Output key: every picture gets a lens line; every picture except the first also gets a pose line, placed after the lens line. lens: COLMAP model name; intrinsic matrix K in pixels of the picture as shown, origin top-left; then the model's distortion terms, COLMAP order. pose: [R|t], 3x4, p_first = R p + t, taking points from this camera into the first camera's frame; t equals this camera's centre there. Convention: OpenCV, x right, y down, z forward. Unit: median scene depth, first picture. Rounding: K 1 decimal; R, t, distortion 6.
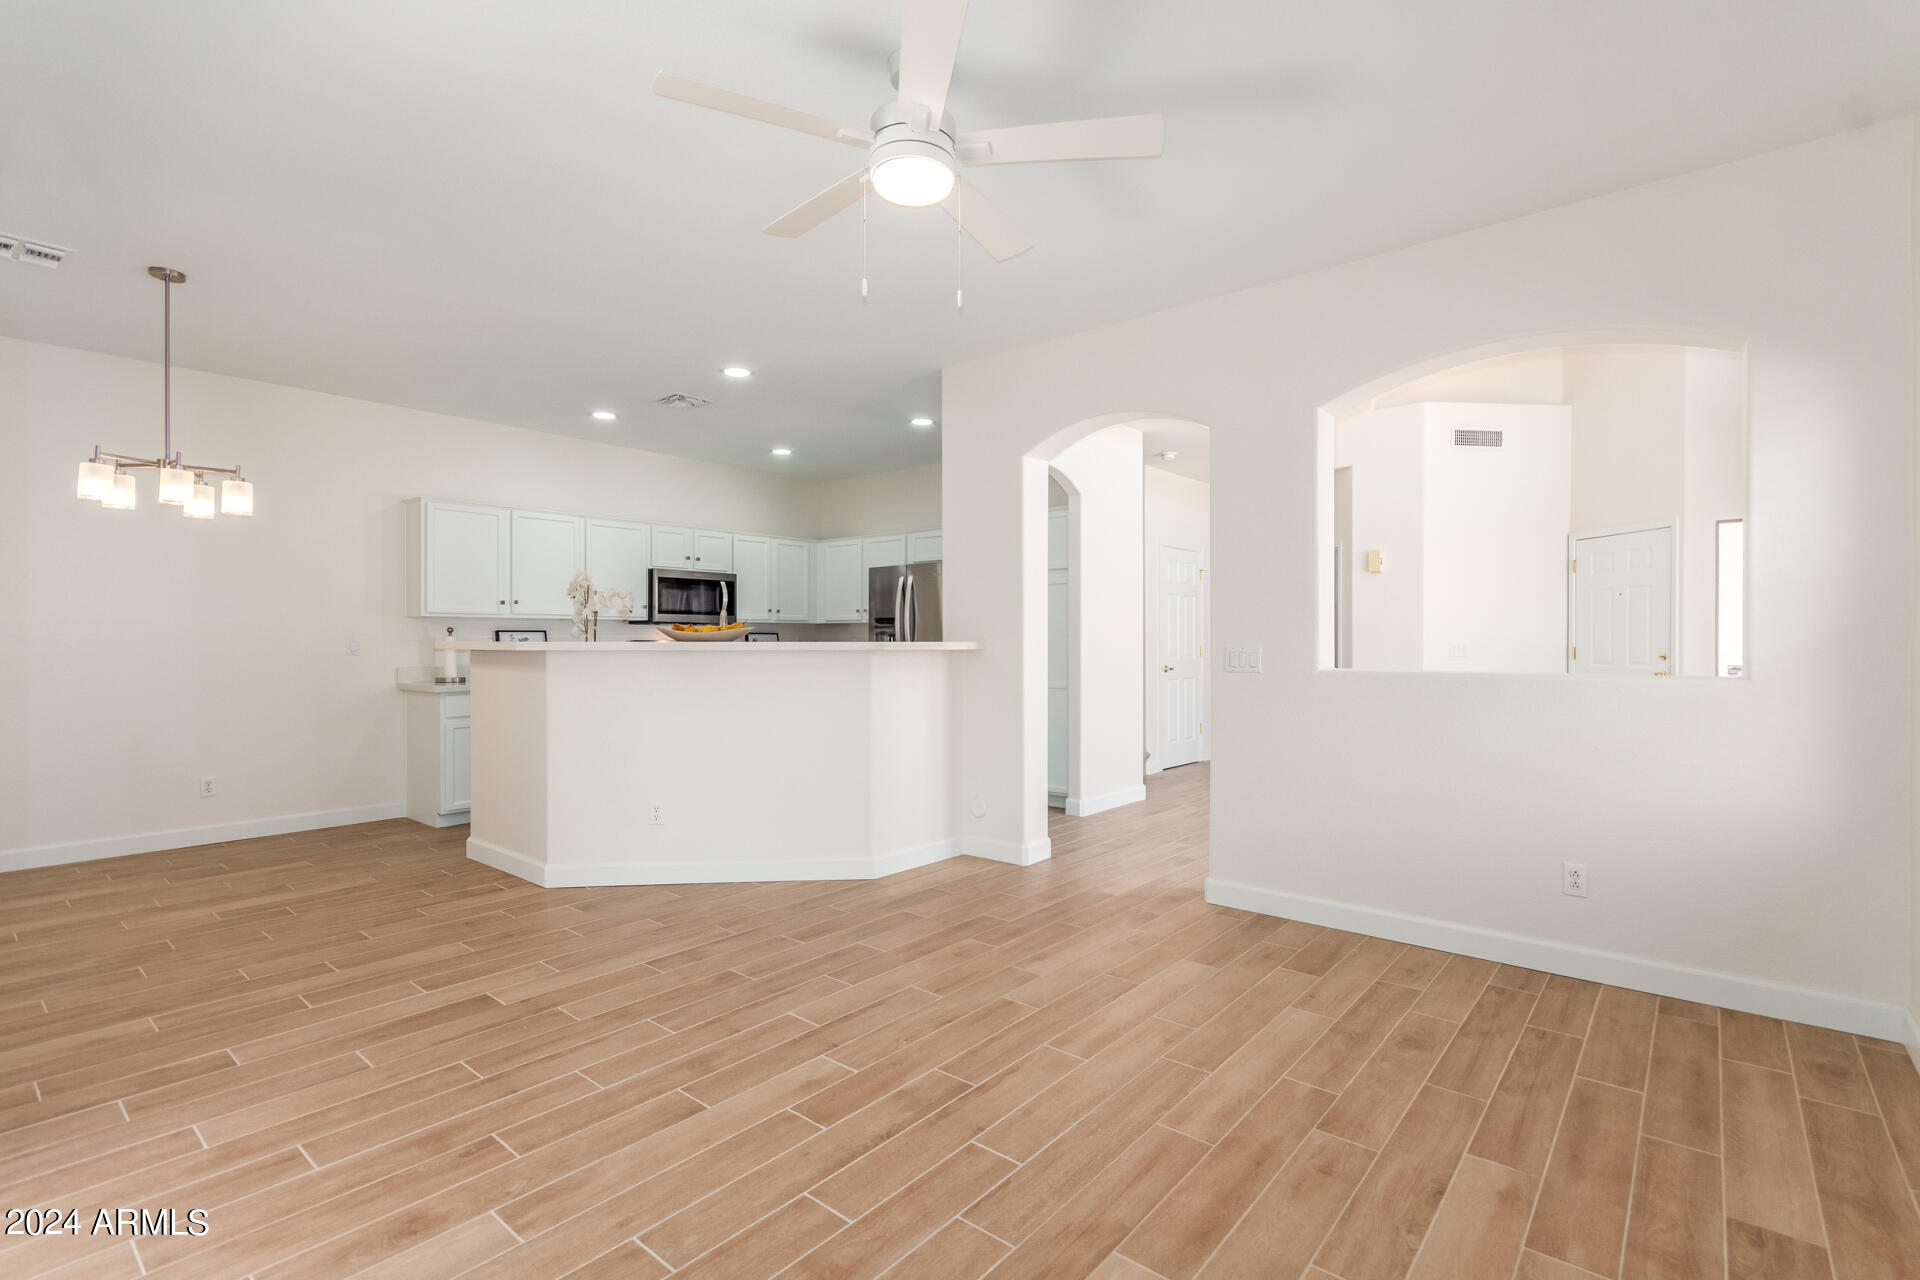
lens RADIAL K [[886.1, 0, 969.9], [0, 886.1, 646.0], [0, 0, 1]] dist [0.003798, 0.000551]
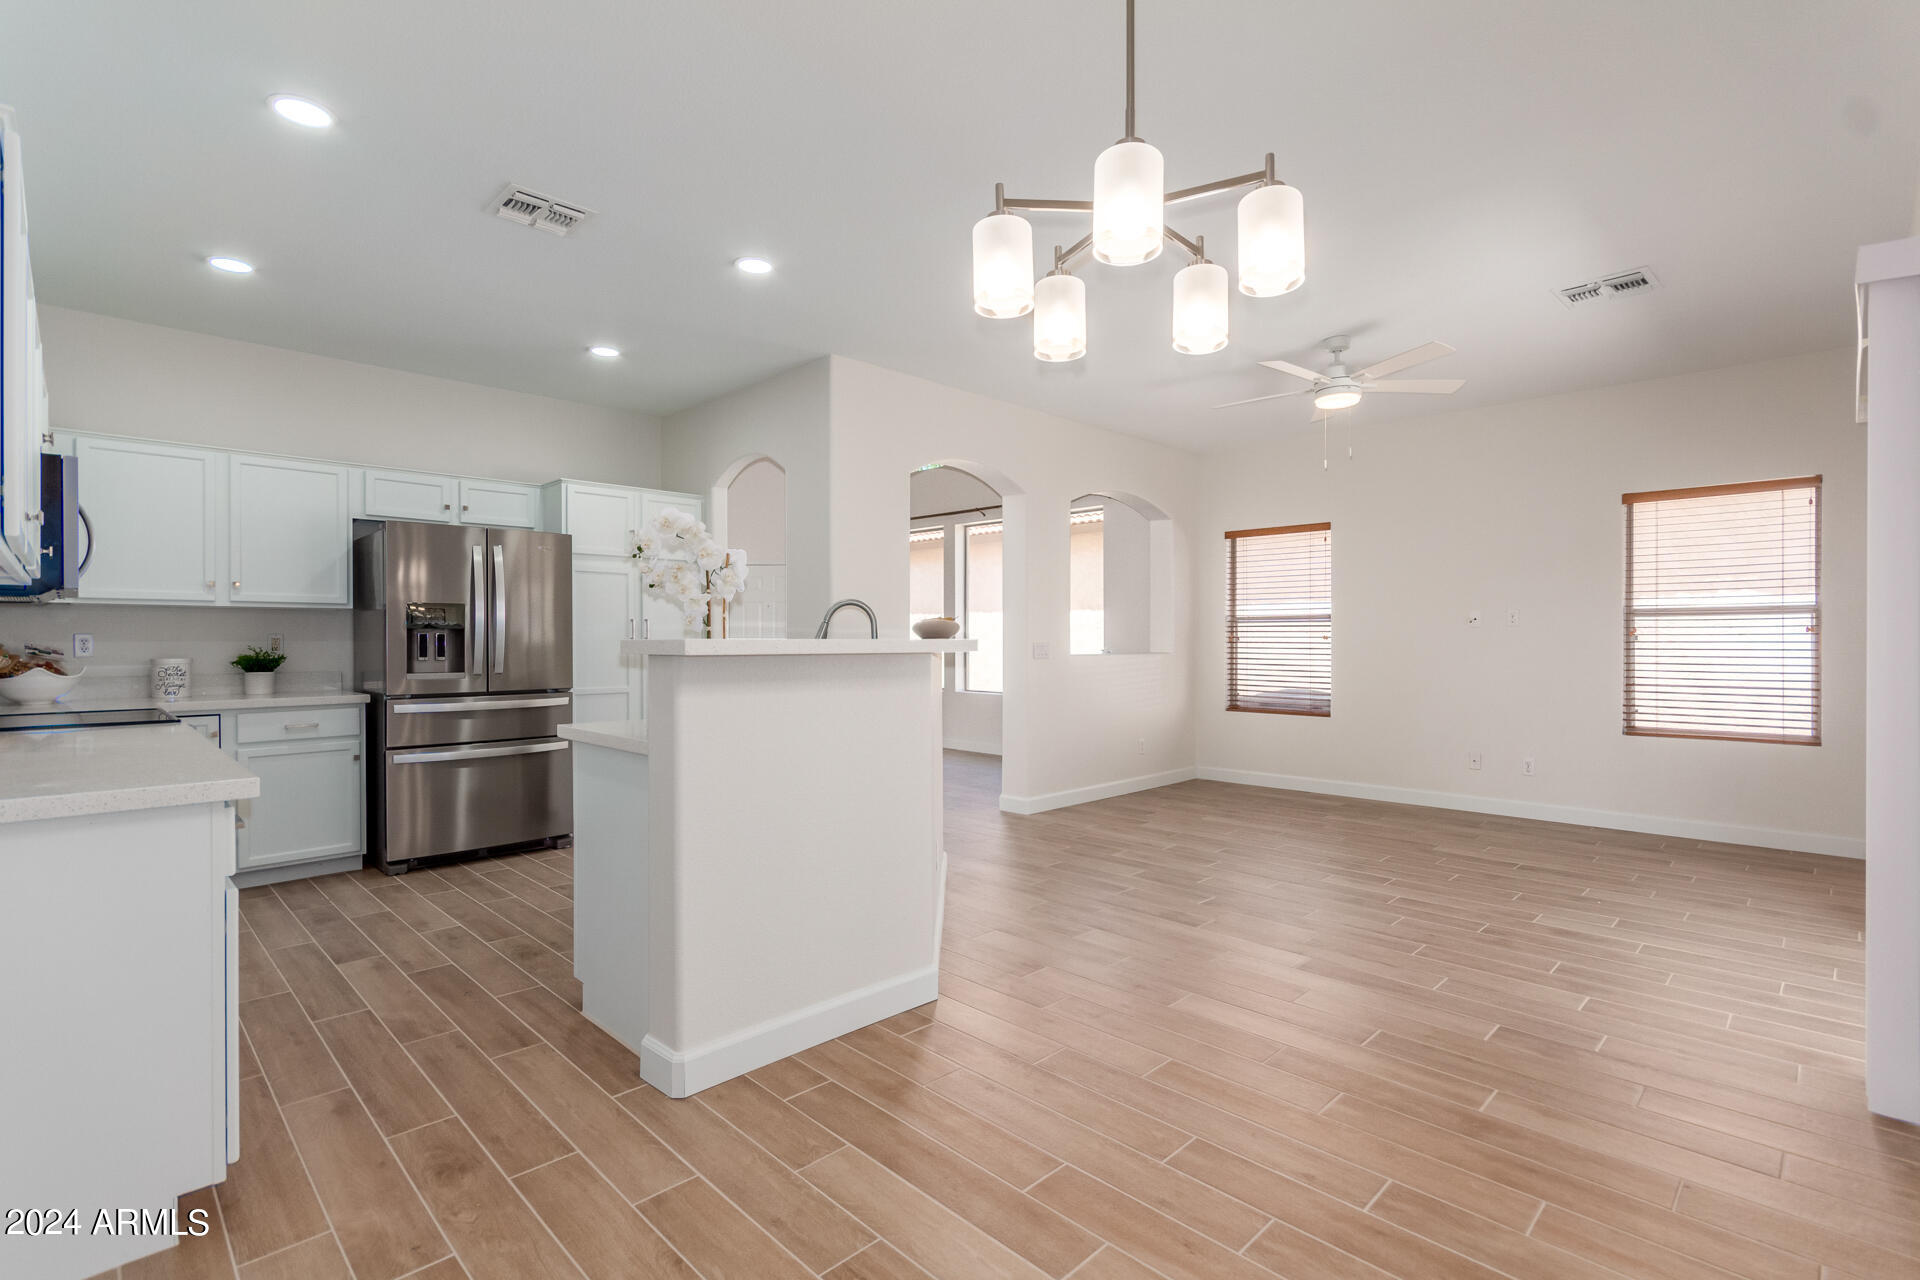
lens RADIAL K [[886.1, 0, 966.6], [0, 886.1, 641.7], [0, 0, 1]] dist [0.003798, 0.000551]
pose [[0.088208, -0.003901, 0.996094, -0.709188], [0.006805, 0.999971, 0.003314, -0.003548], [-0.996079, 0.006486, 0.088232, 0.560426]]
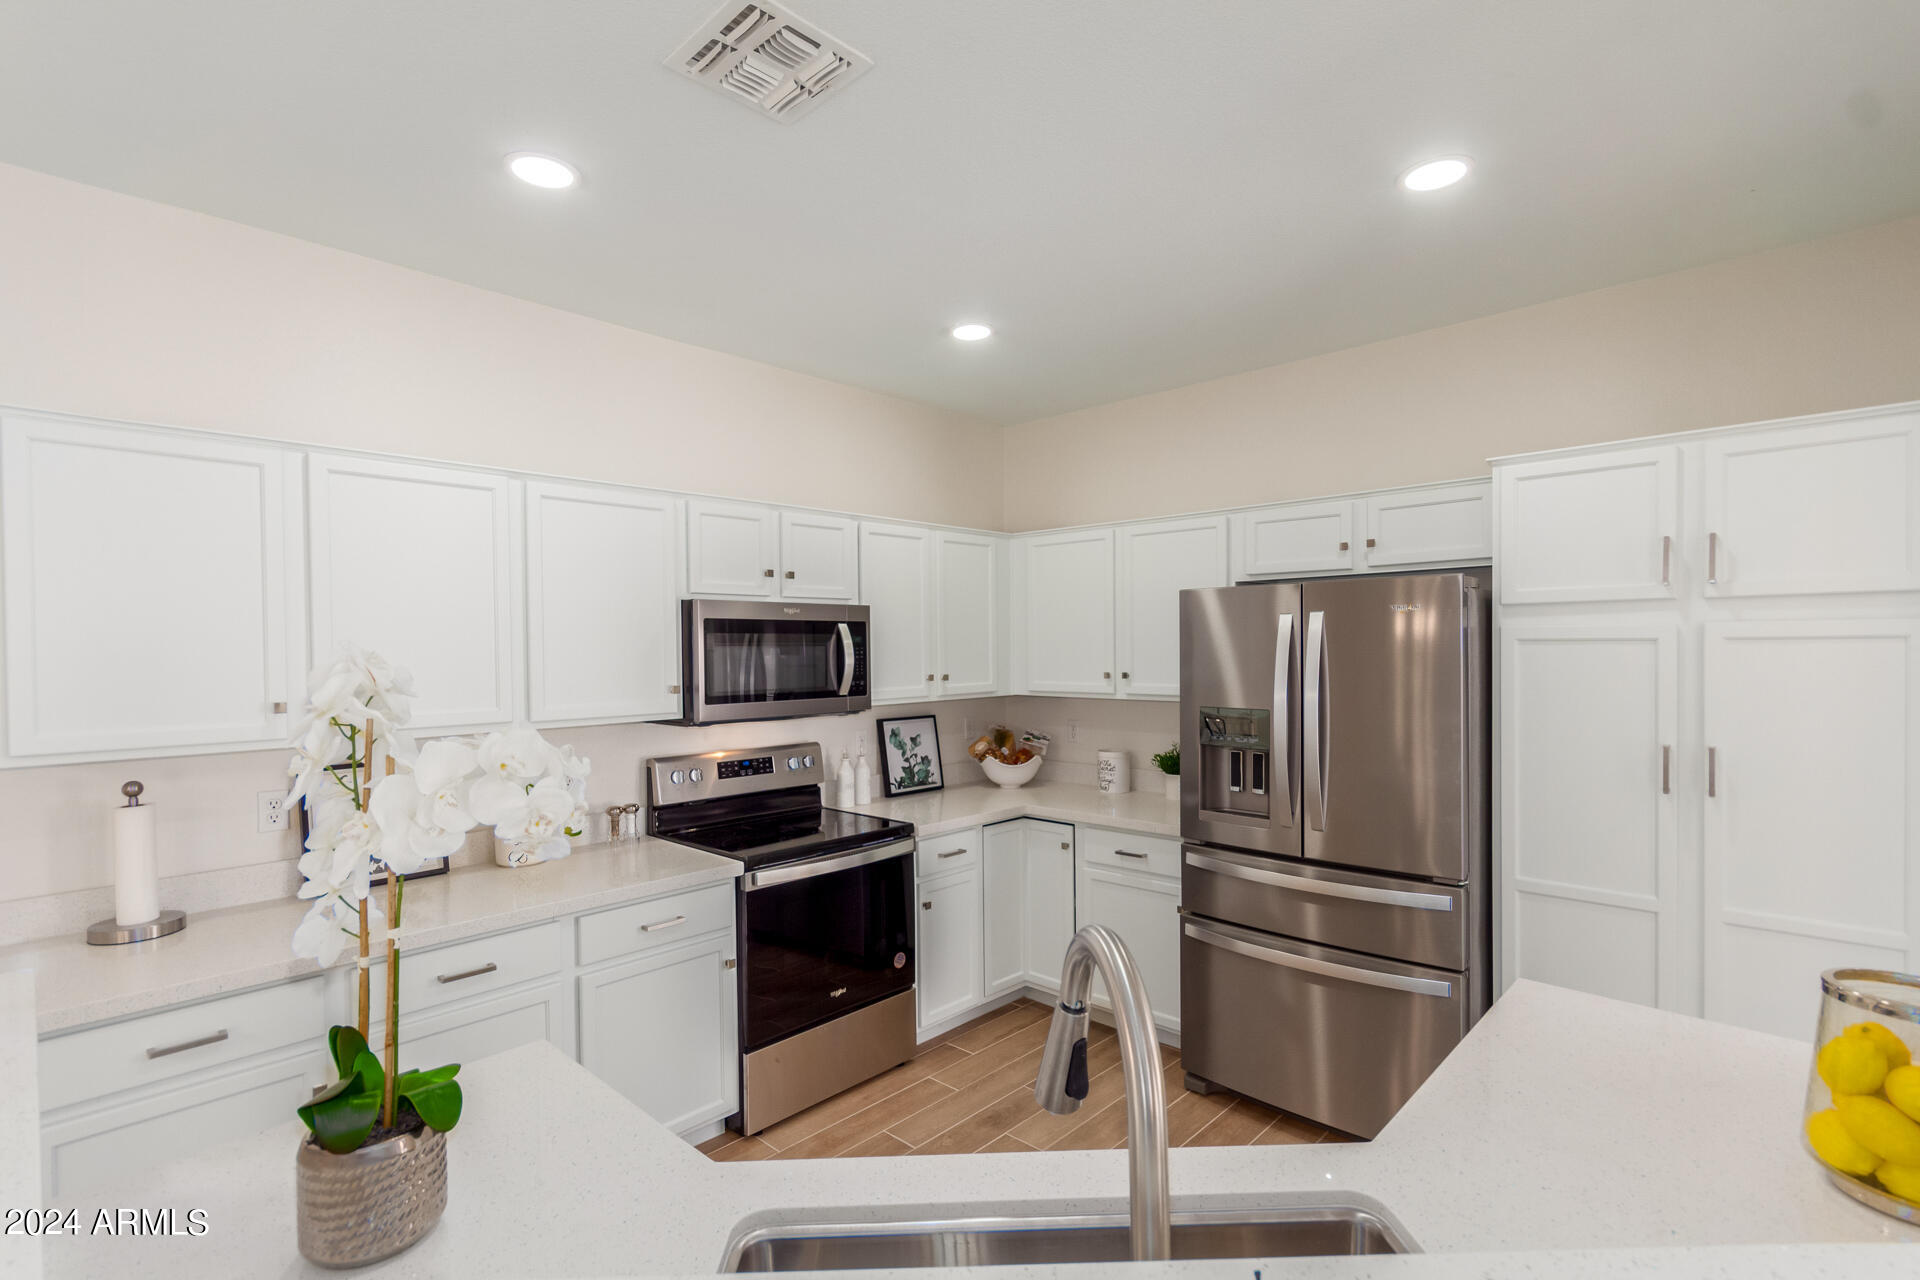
lens RADIAL K [[886.1, 0, 967.5], [0, 886.1, 667.8], [0, 0, 1]] dist [0.003798, 0.000551]
pose [[0.998261, -0.008179, -0.058379, -0.197951], [0.009295, 0.999779, 0.018858, -0.060862], [0.058212, -0.019367, 0.998116, 0.574221]]
